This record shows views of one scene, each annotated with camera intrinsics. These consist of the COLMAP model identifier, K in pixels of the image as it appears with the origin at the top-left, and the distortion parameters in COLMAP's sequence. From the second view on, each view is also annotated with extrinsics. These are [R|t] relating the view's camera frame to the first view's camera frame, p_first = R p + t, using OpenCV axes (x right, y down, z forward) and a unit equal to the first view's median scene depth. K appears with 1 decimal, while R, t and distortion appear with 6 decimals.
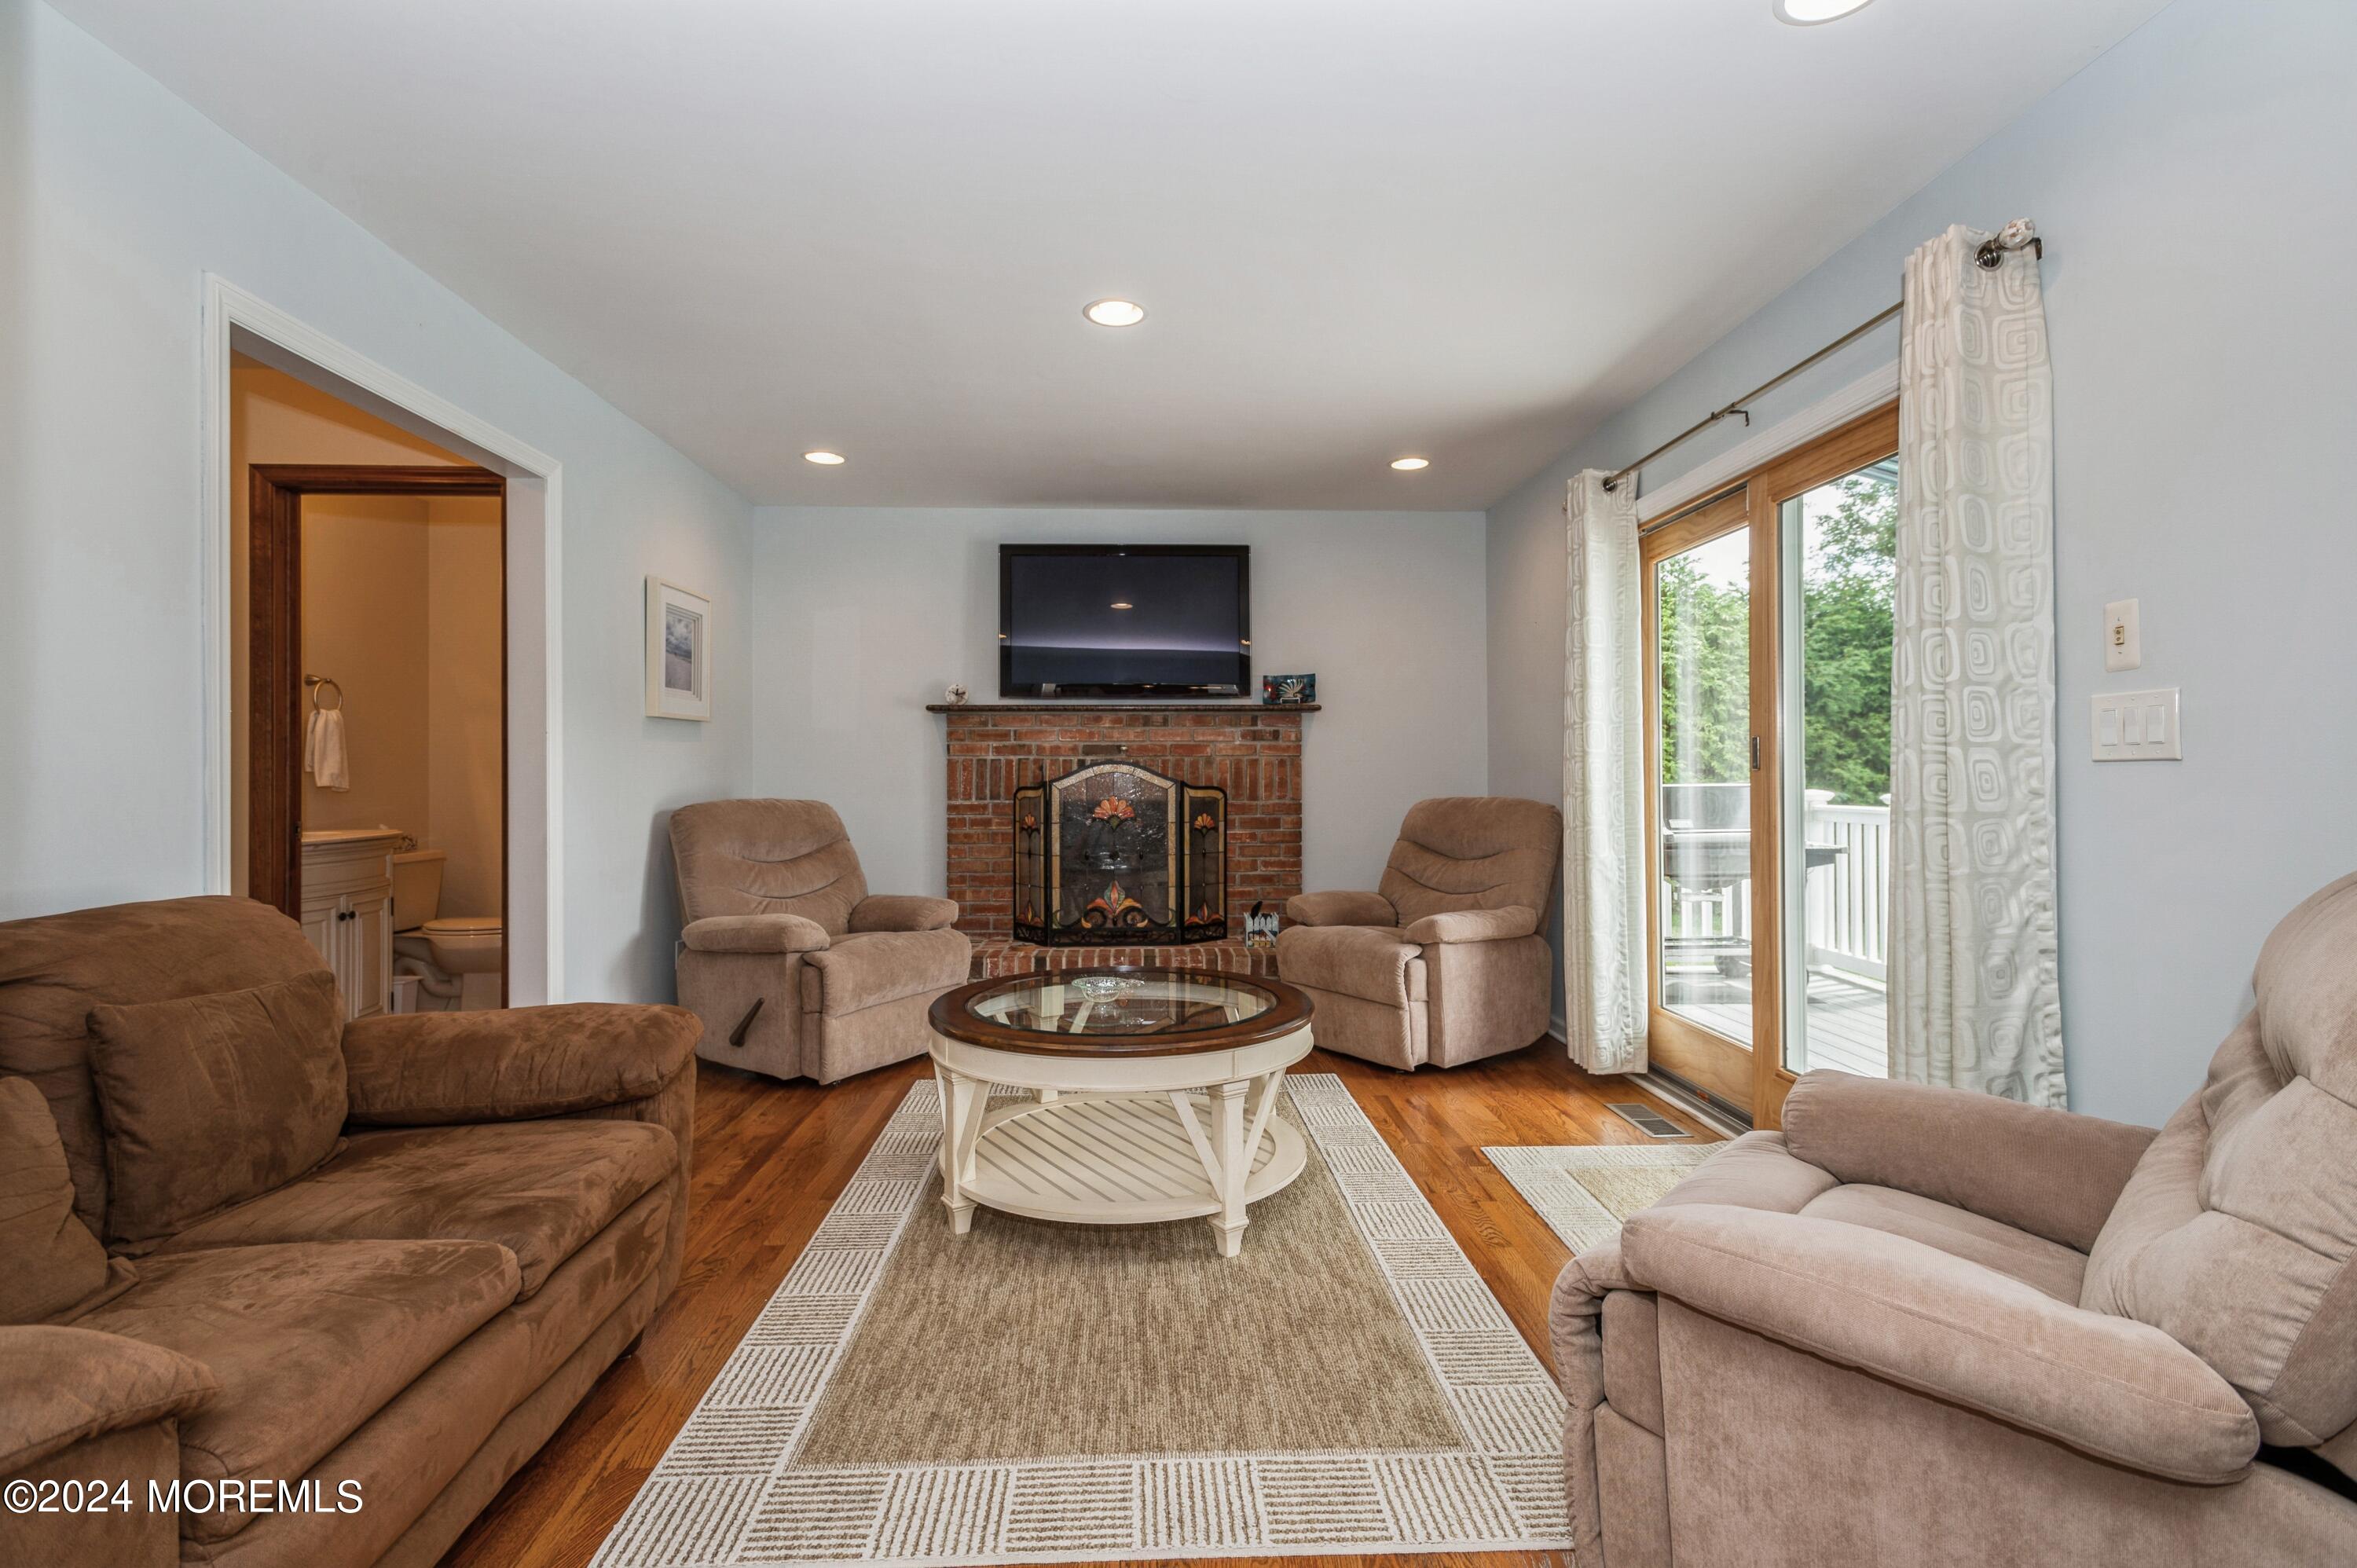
lens RADIAL K [[1106.4, 0, 1163.7], [0, 1106.4, 780.0], [0, 0, 1]] dist [-0.000500, -0.000080]
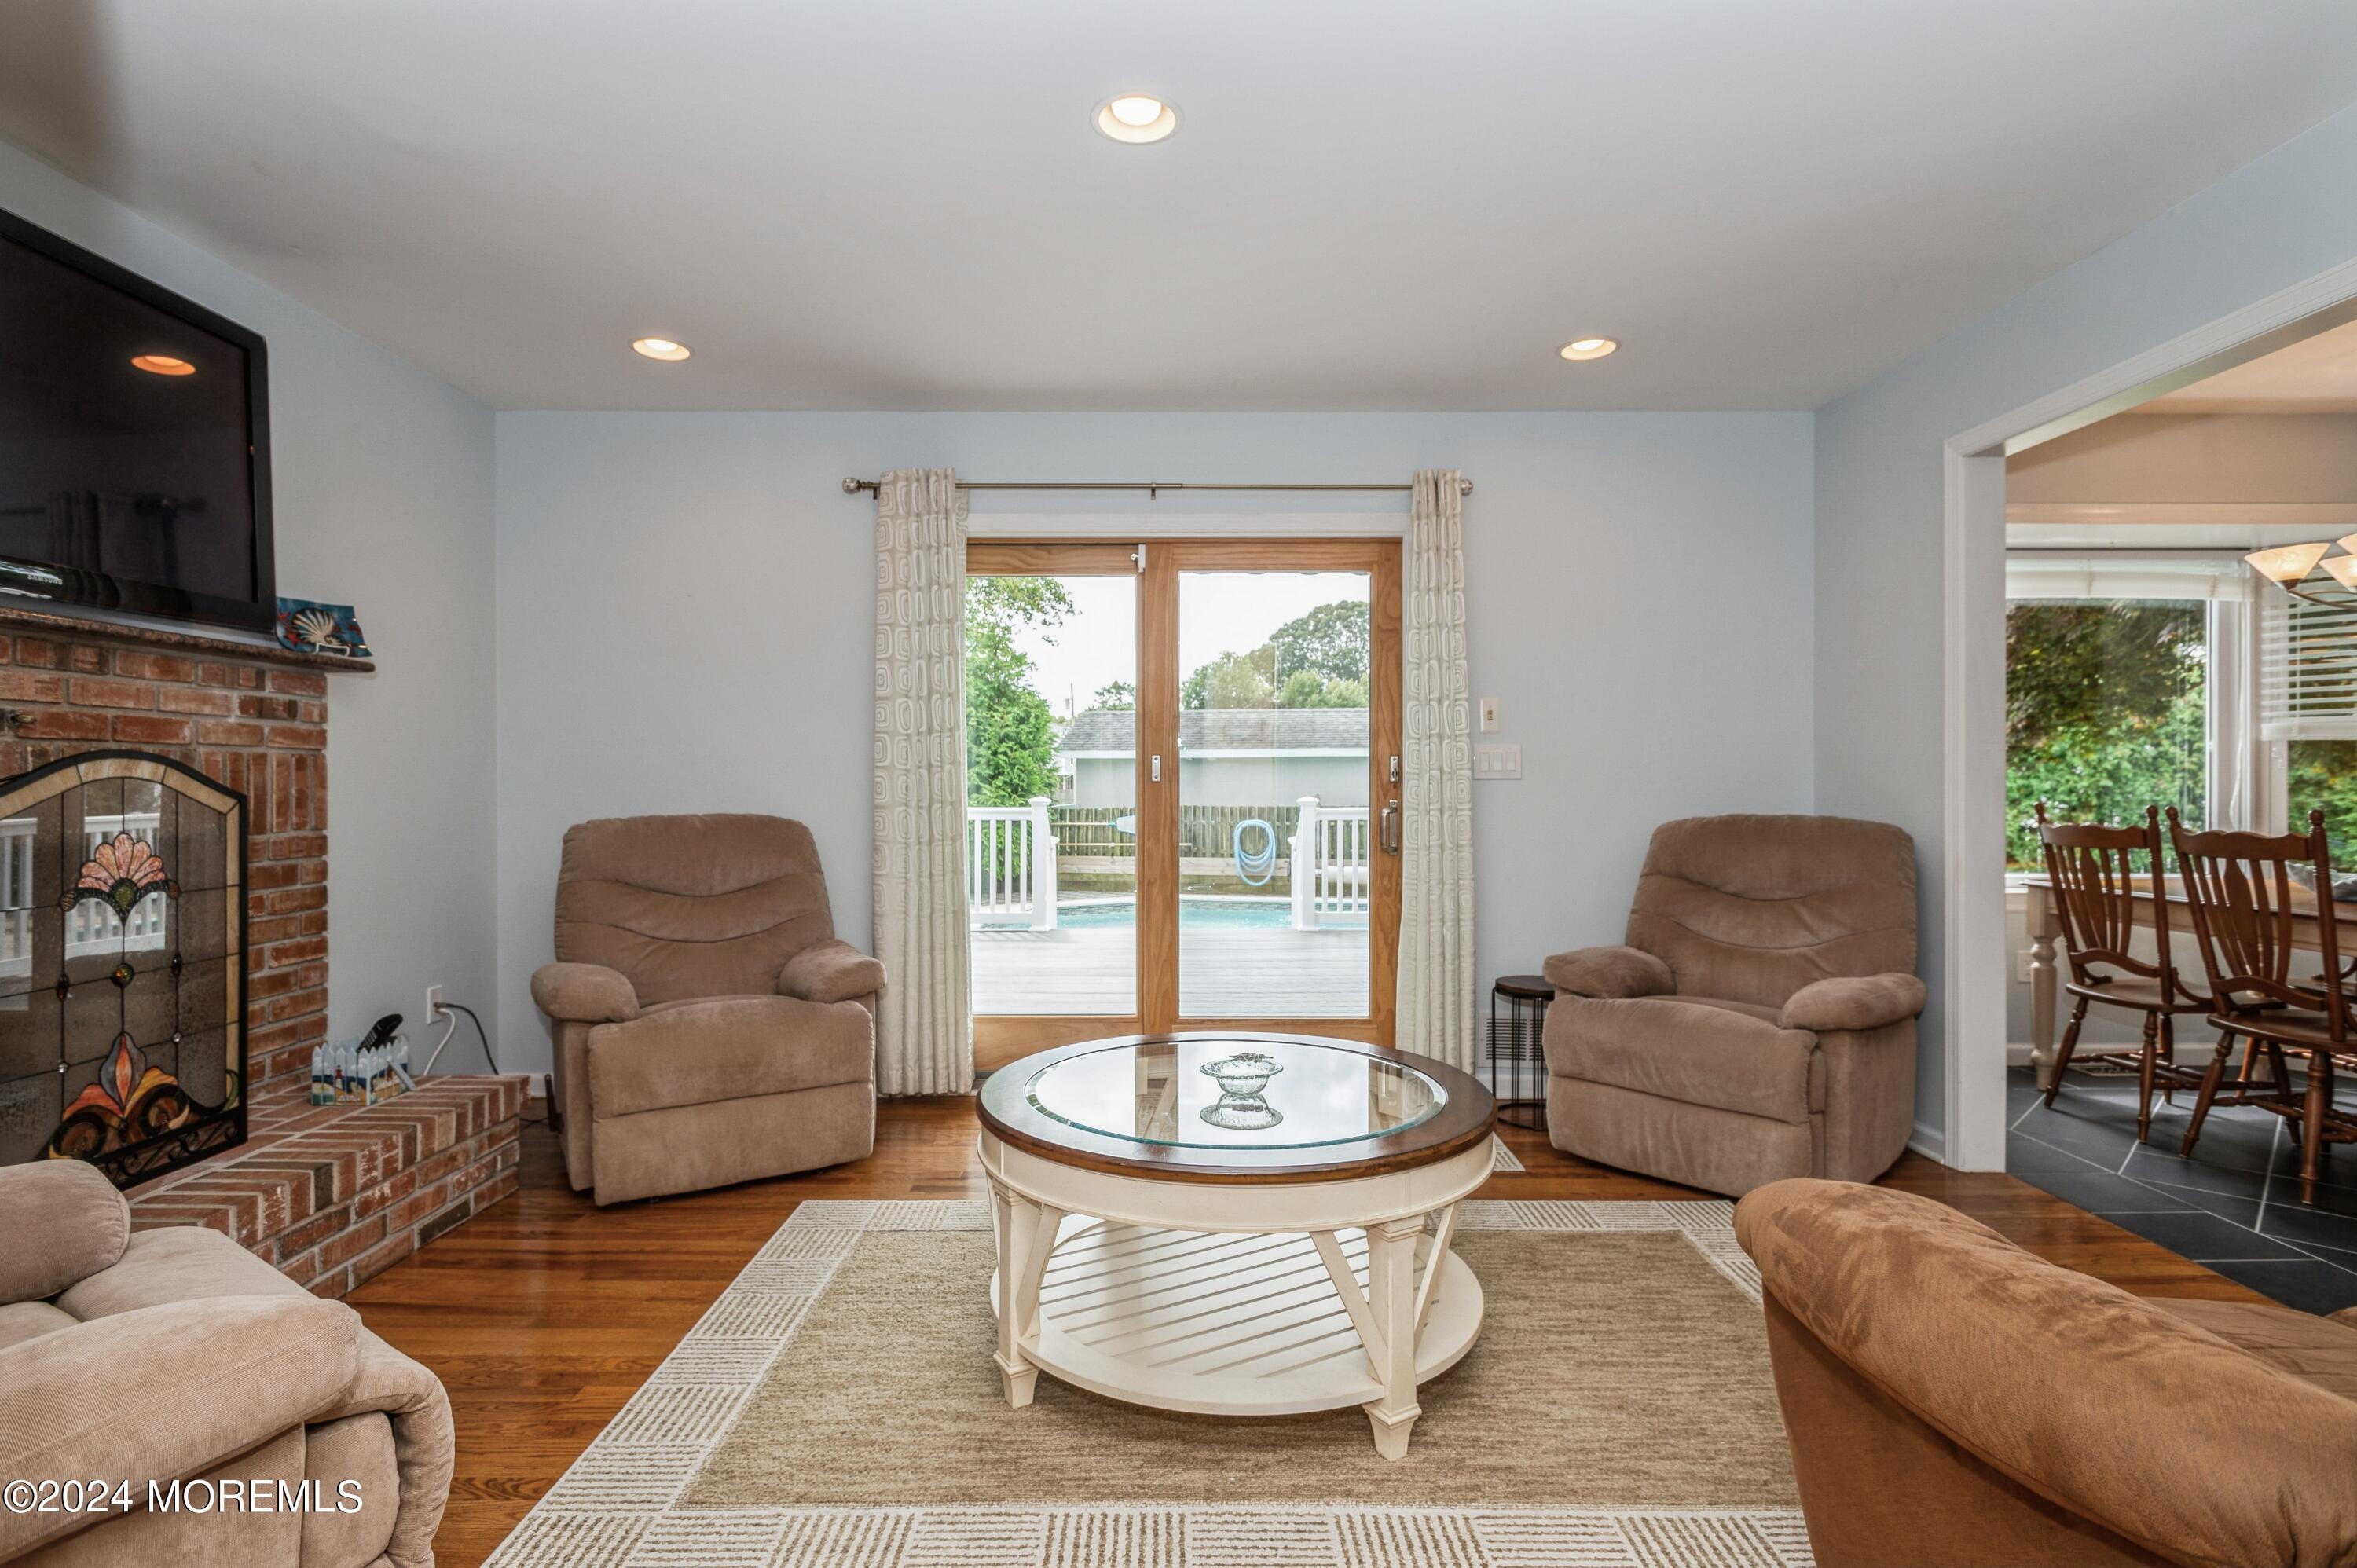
lens RADIAL K [[1233.9, 0, 1170.8], [0, 1233.9, 782.4], [0, 0, 1]] dist [0.000273, -0.000151]
pose [[0.034536, 0.003069, 0.999399, -0.204430], [0.001653, 0.999994, -0.003128, -0.001234], [-0.999402, 0.001760, 0.034531, 0.237717]]
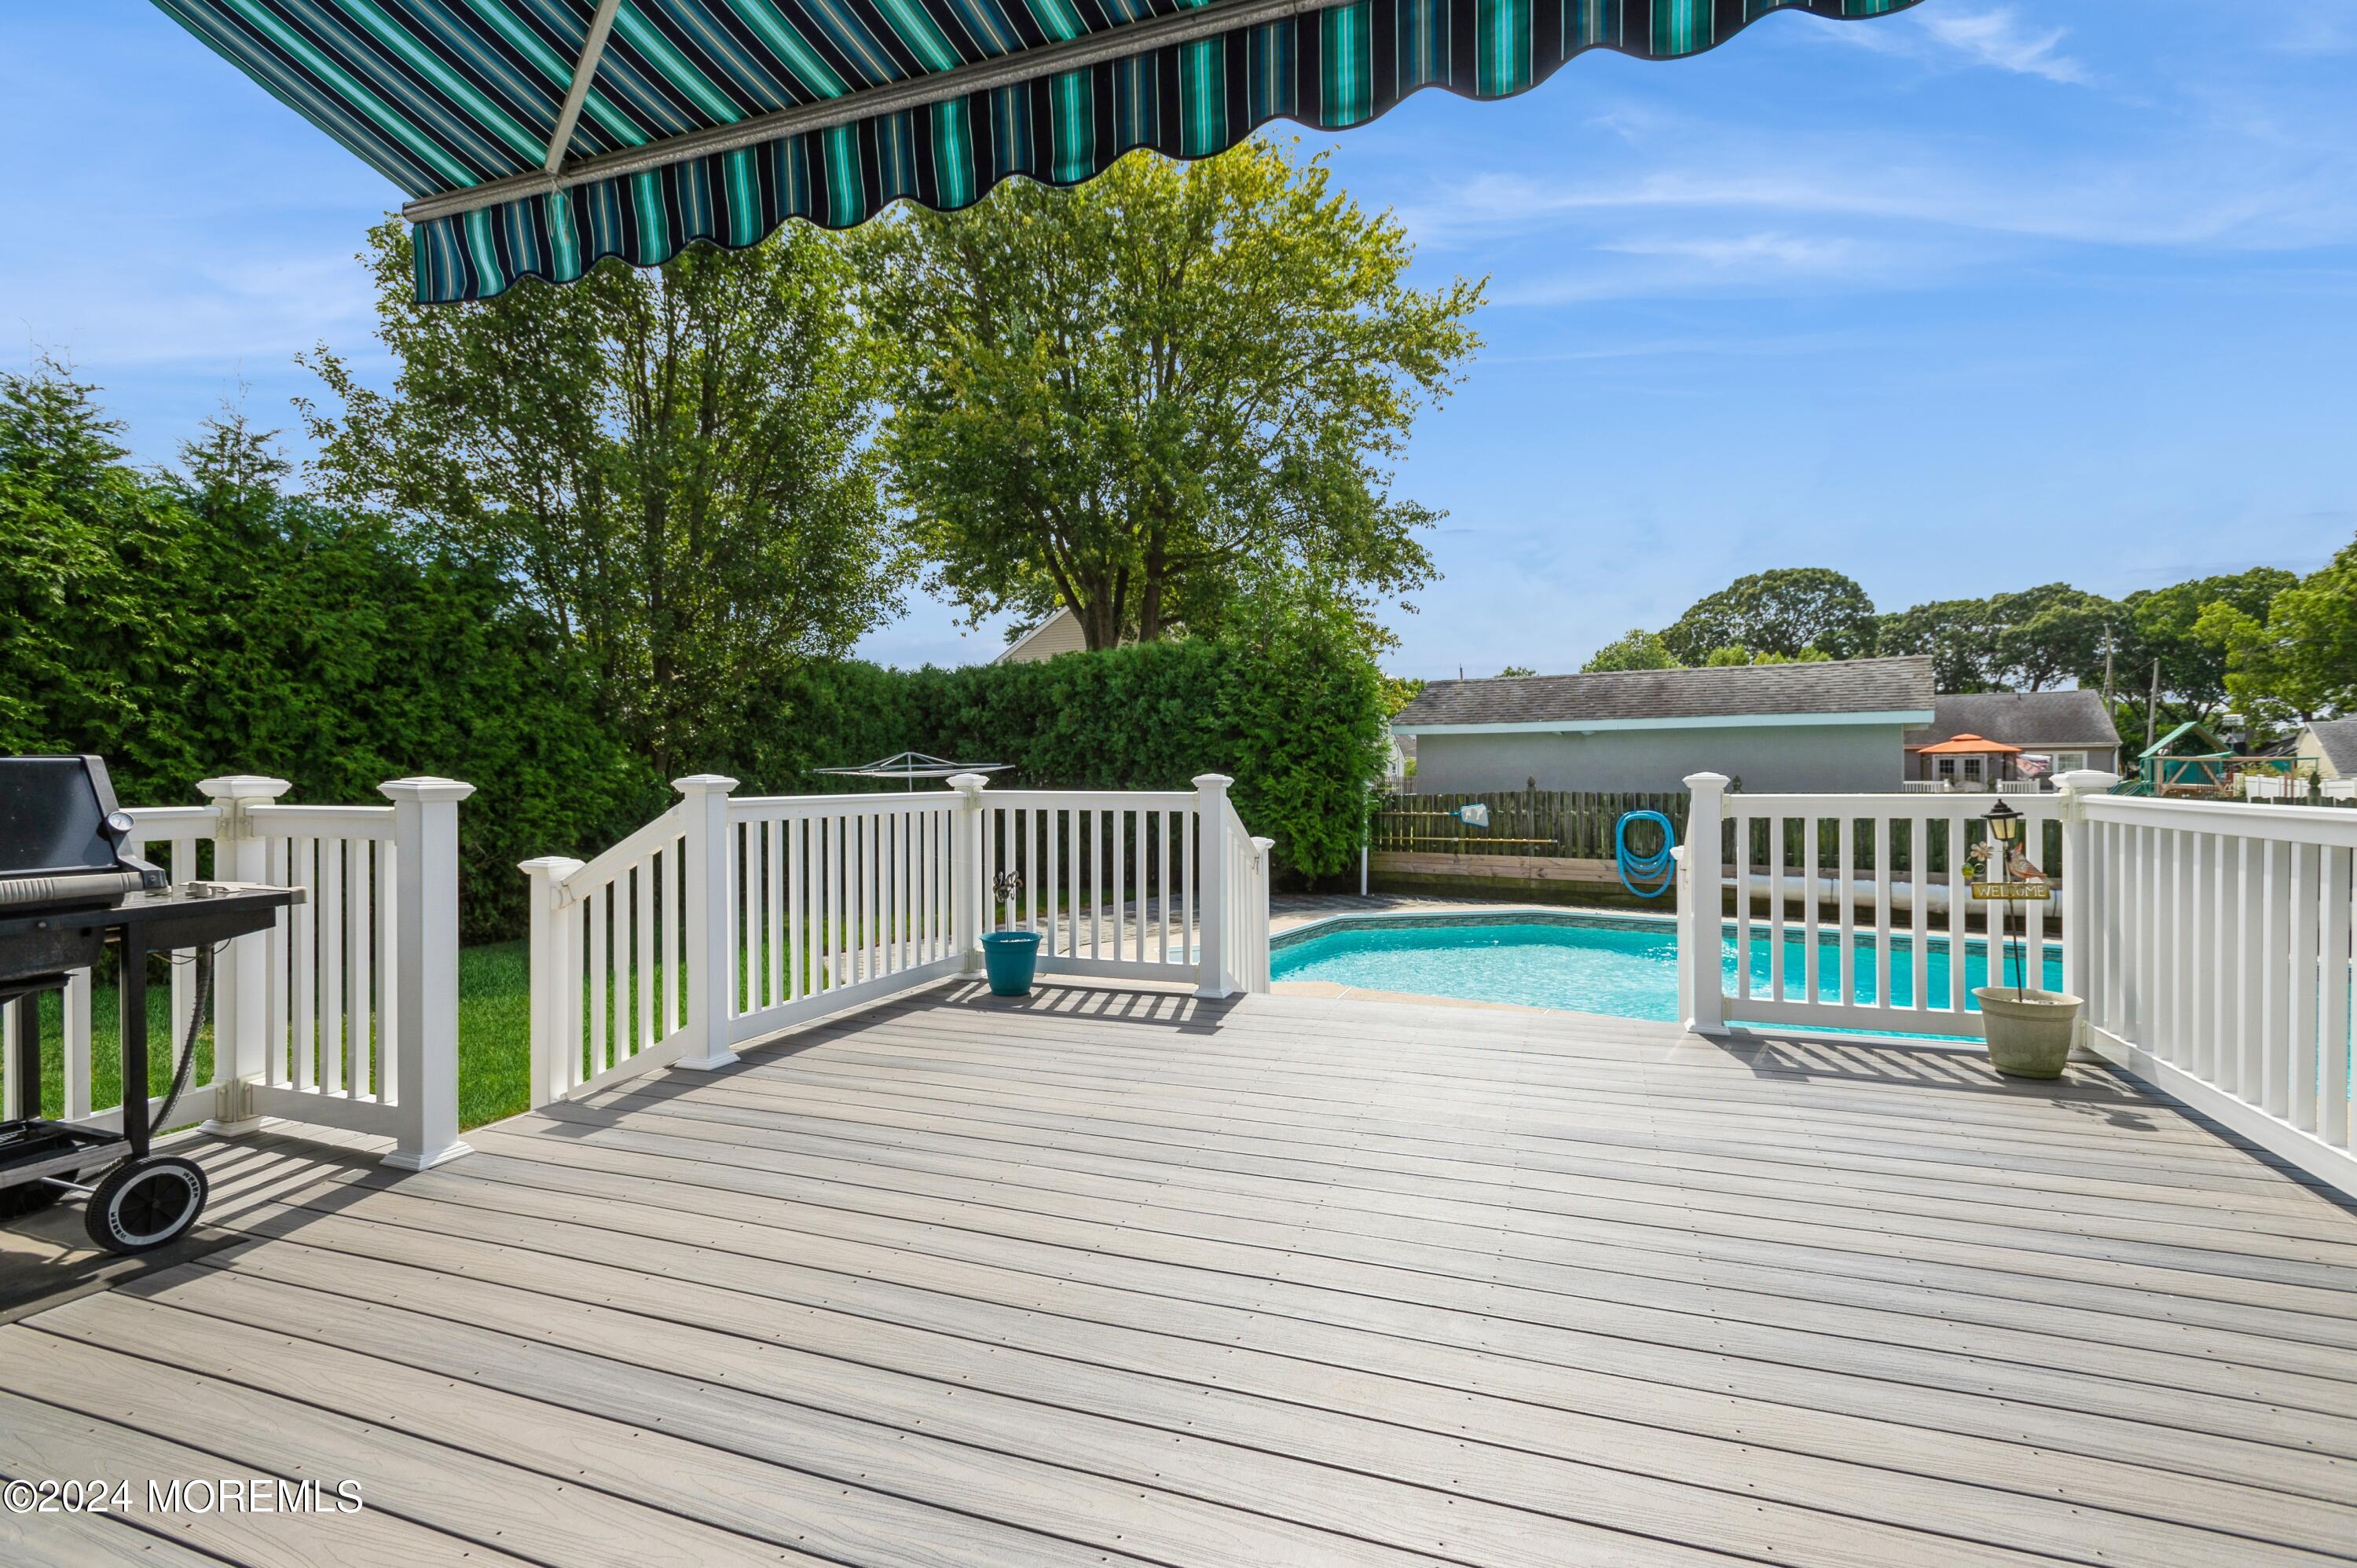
lens RADIAL K [[1106.4, 0, 1175.3], [0, 1106.4, 767.2], [0, 0, 1]] dist [-0.000500, -0.000080]
pose [[0.380023, 0.005669, 0.924960, 0.139420], [0.004296, 0.999960, -0.007894, 0.005161], [-0.924967, 0.006973, 0.379983, 0.204481]]
